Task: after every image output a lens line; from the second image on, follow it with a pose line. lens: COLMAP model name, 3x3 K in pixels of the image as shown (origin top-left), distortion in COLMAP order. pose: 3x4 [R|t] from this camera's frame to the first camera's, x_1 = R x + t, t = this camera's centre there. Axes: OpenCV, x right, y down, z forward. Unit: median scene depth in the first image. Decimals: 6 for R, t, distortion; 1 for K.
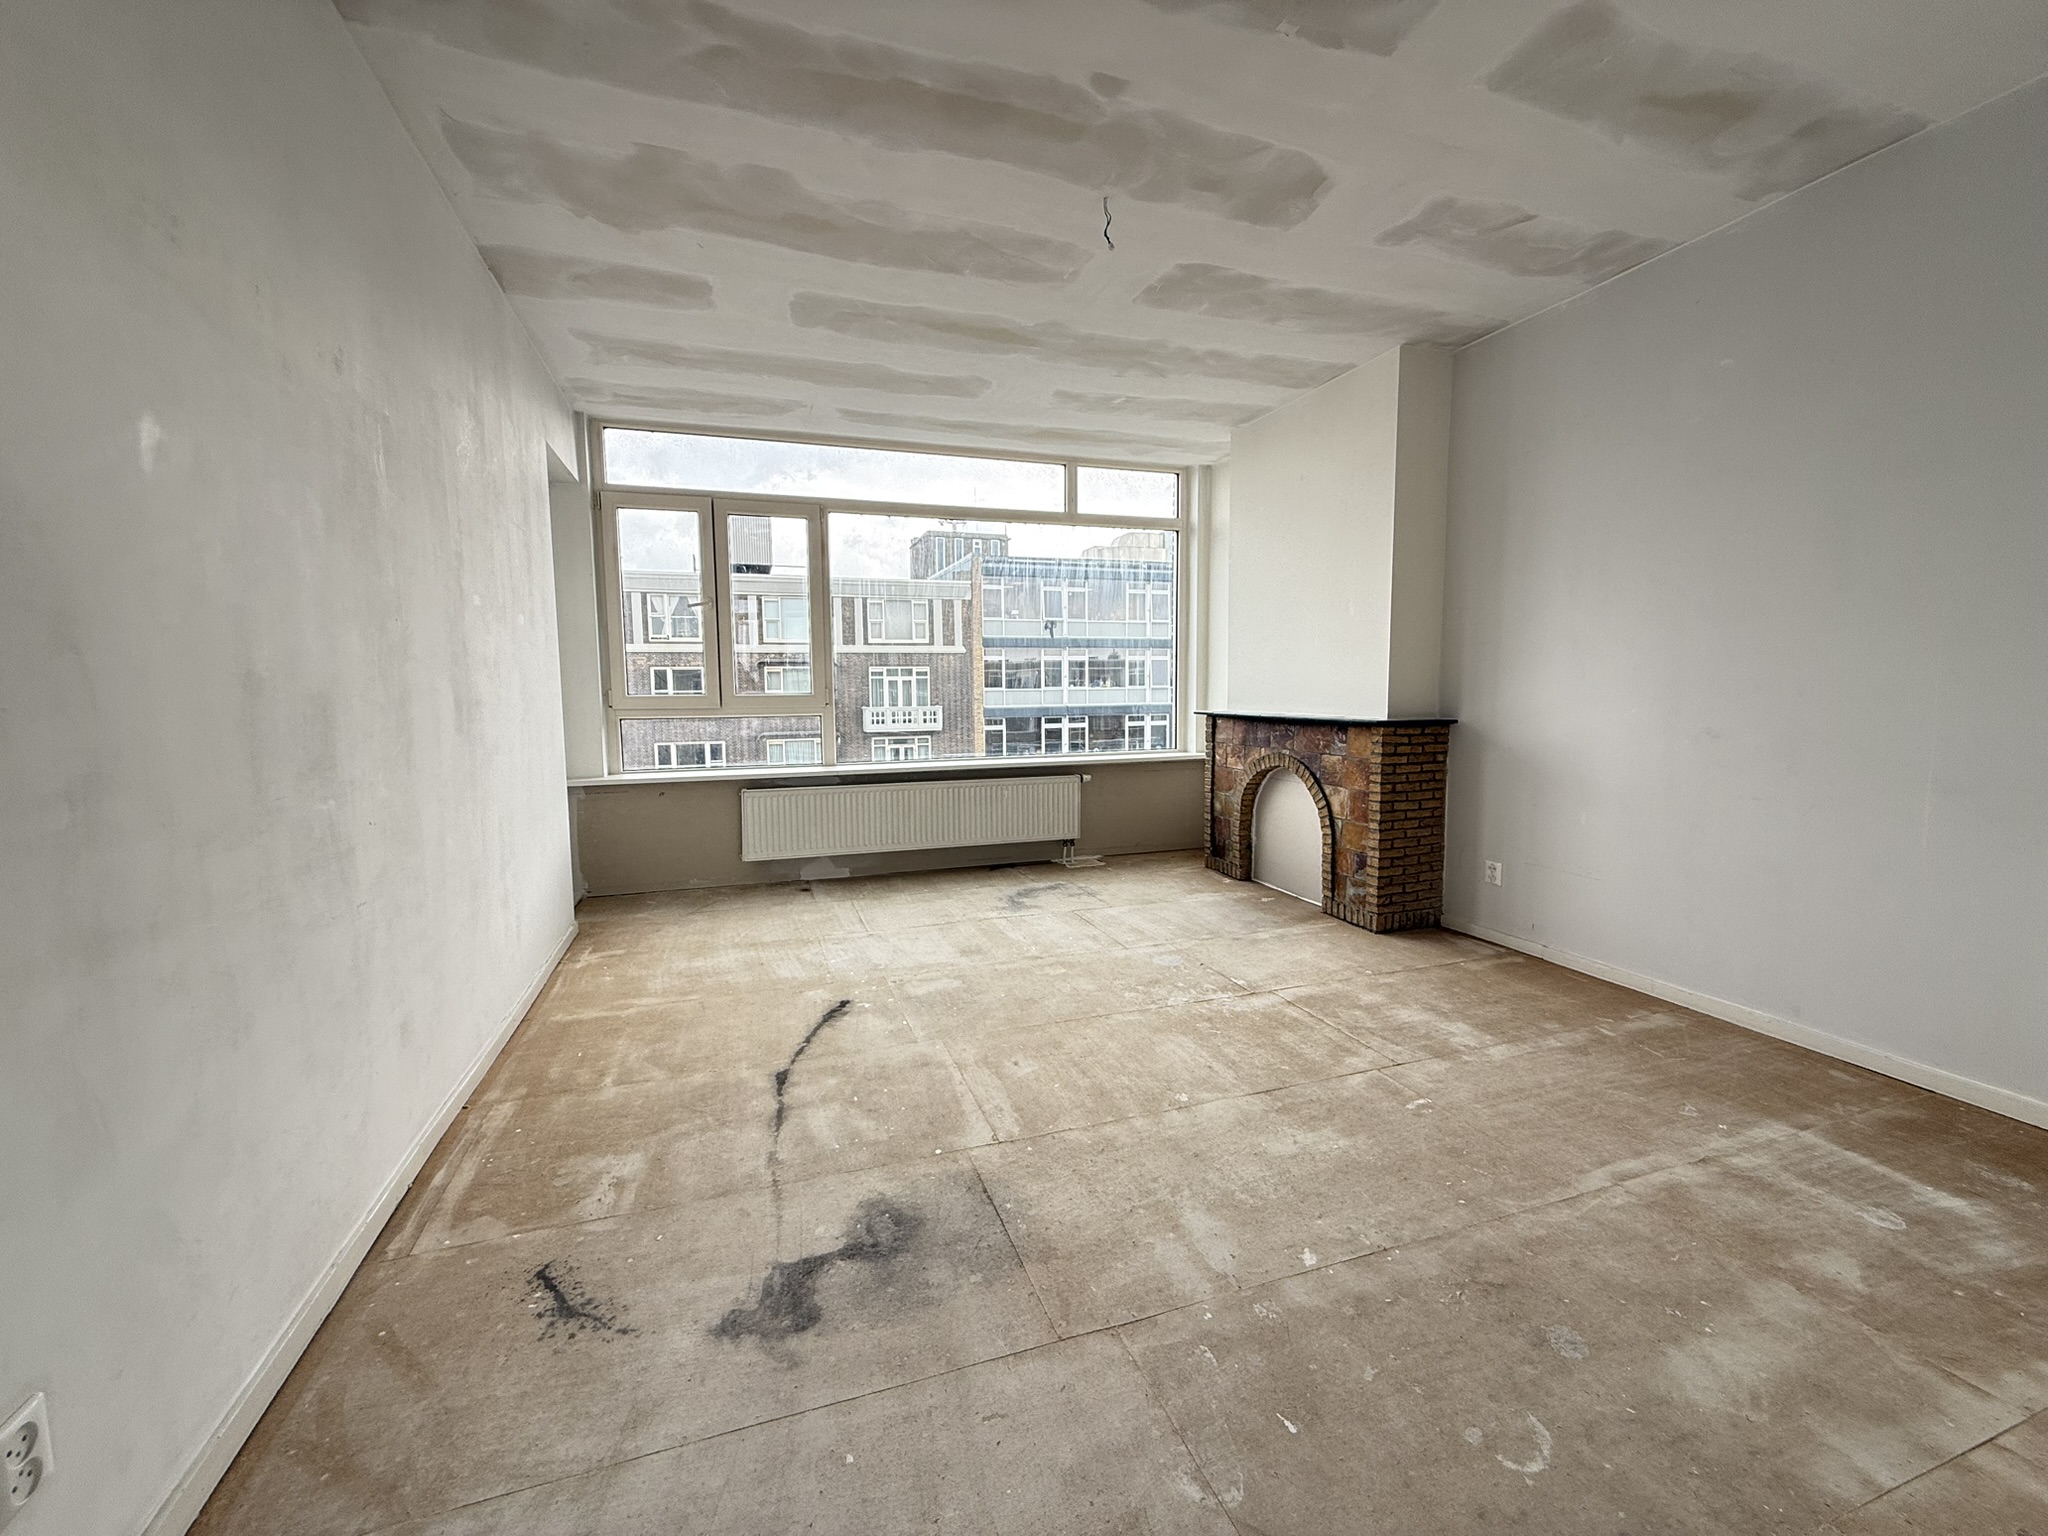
lens RADIAL K [[809.5, 0, 1014.7], [0, 809.5, 767.4], [0, 0, 1]] dist [0.000938, 0.000407]
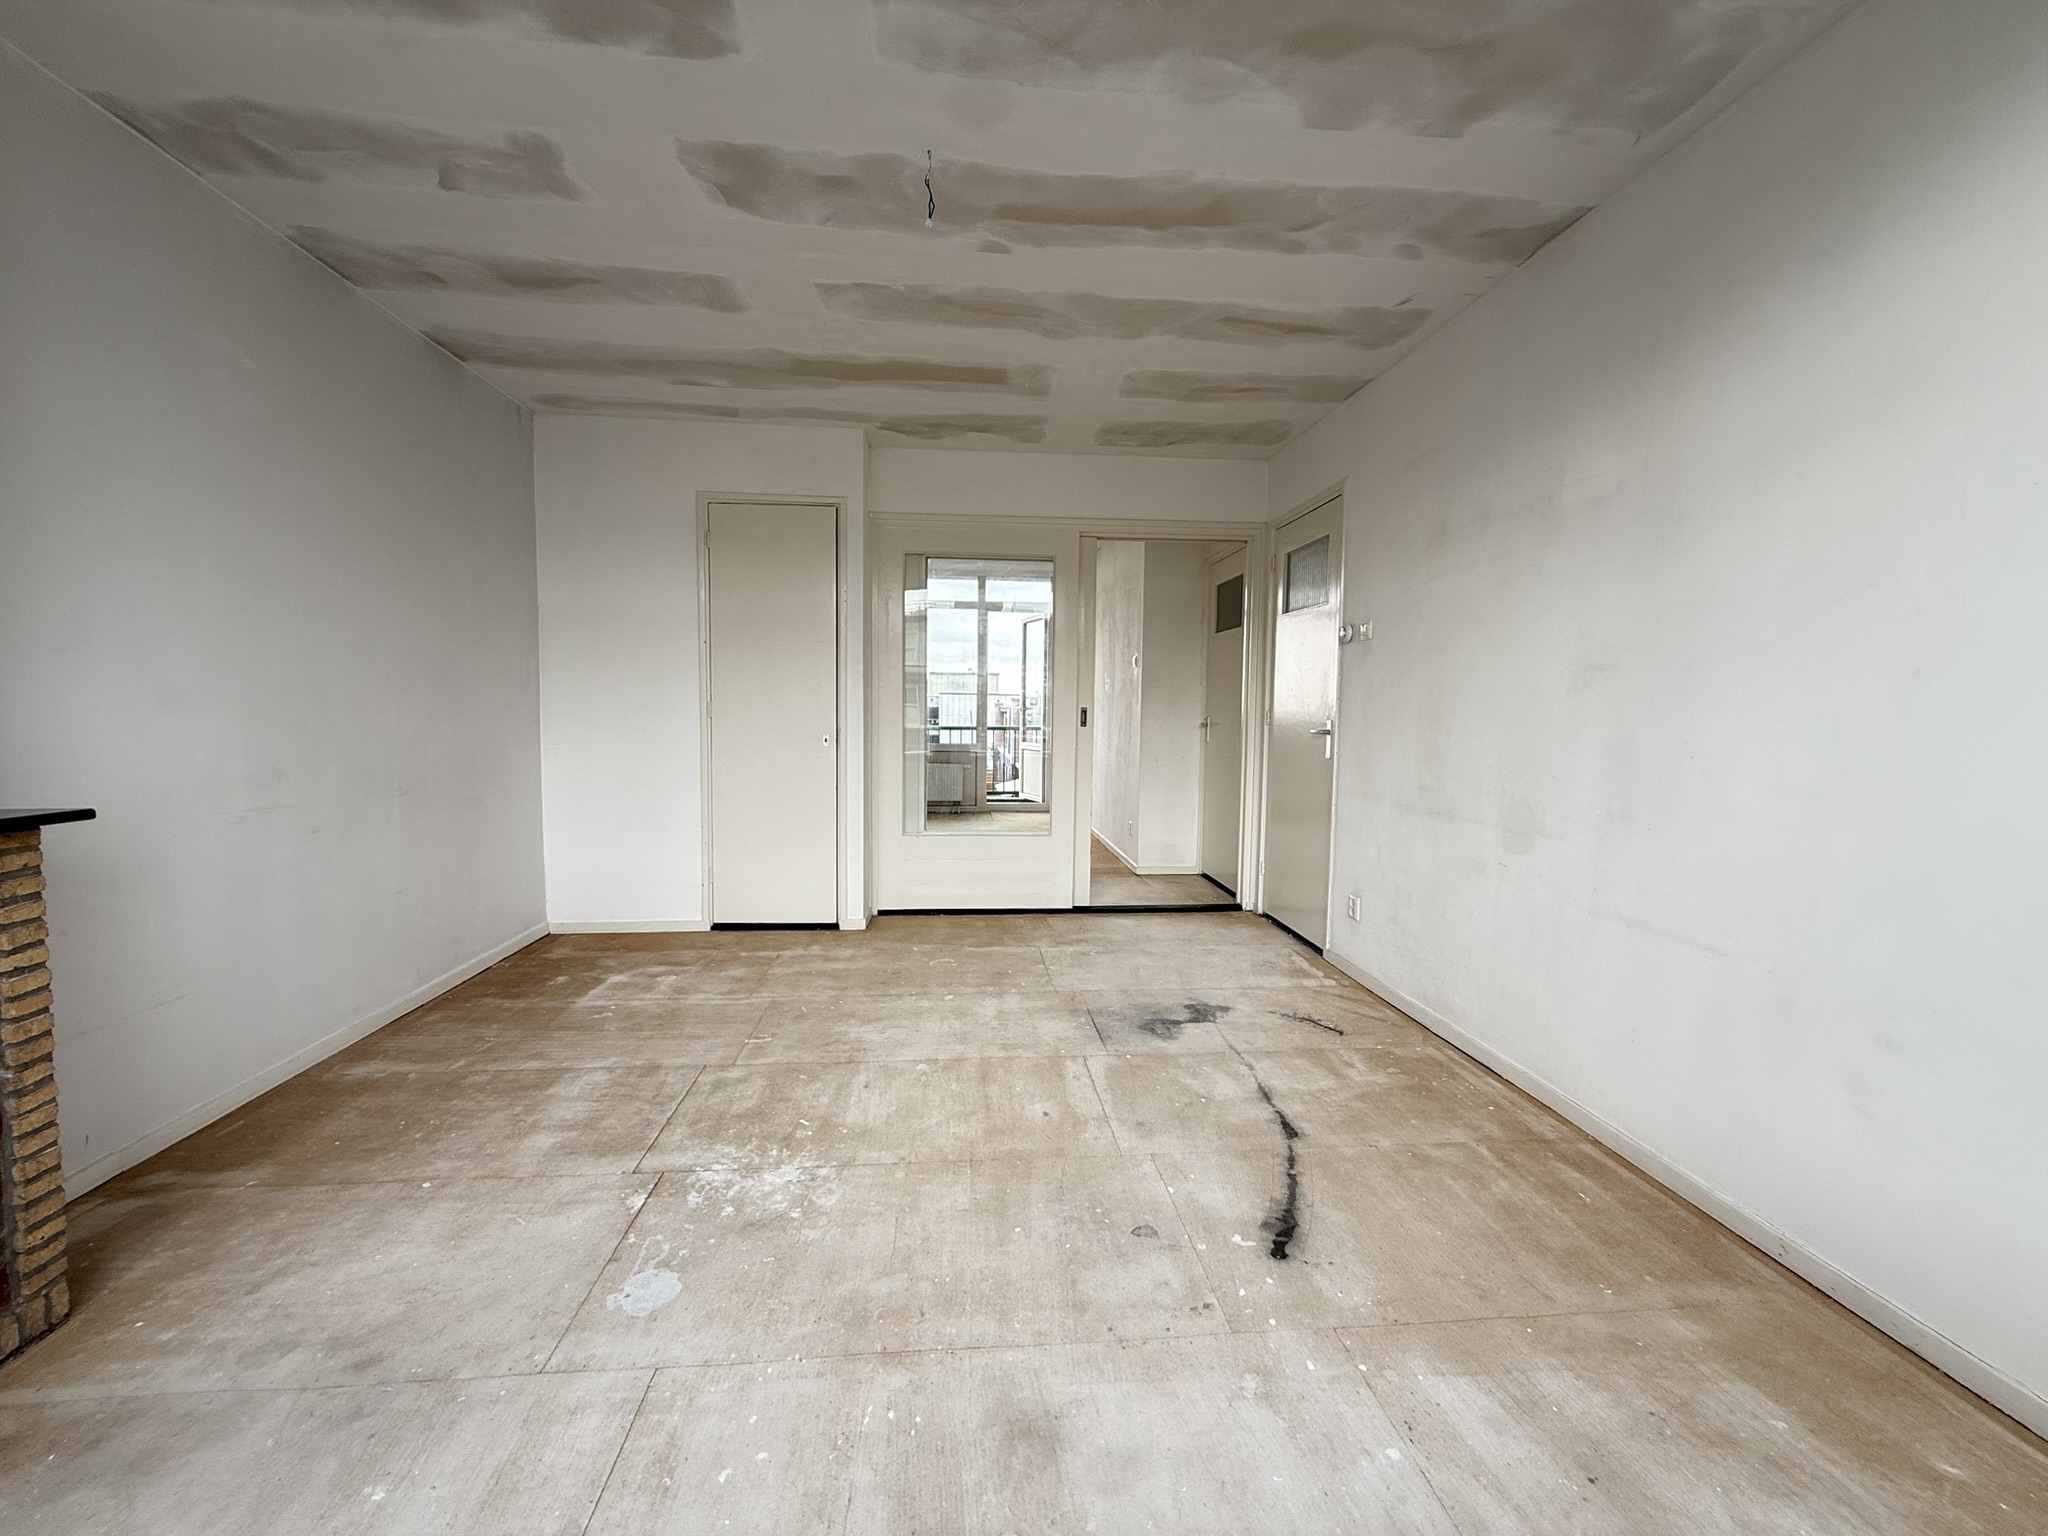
lens RADIAL K [[809.5, 0, 1024.1], [0, 809.5, 768.3], [0, 0, 1]] dist [0.000938, 0.000407]
pose [[-0.972720, -0.019756, 0.231138, -0.197351], [0.019935, 0.985563, 0.168133, -0.213827], [-0.231123, 0.168155, -0.958283, 1.955578]]
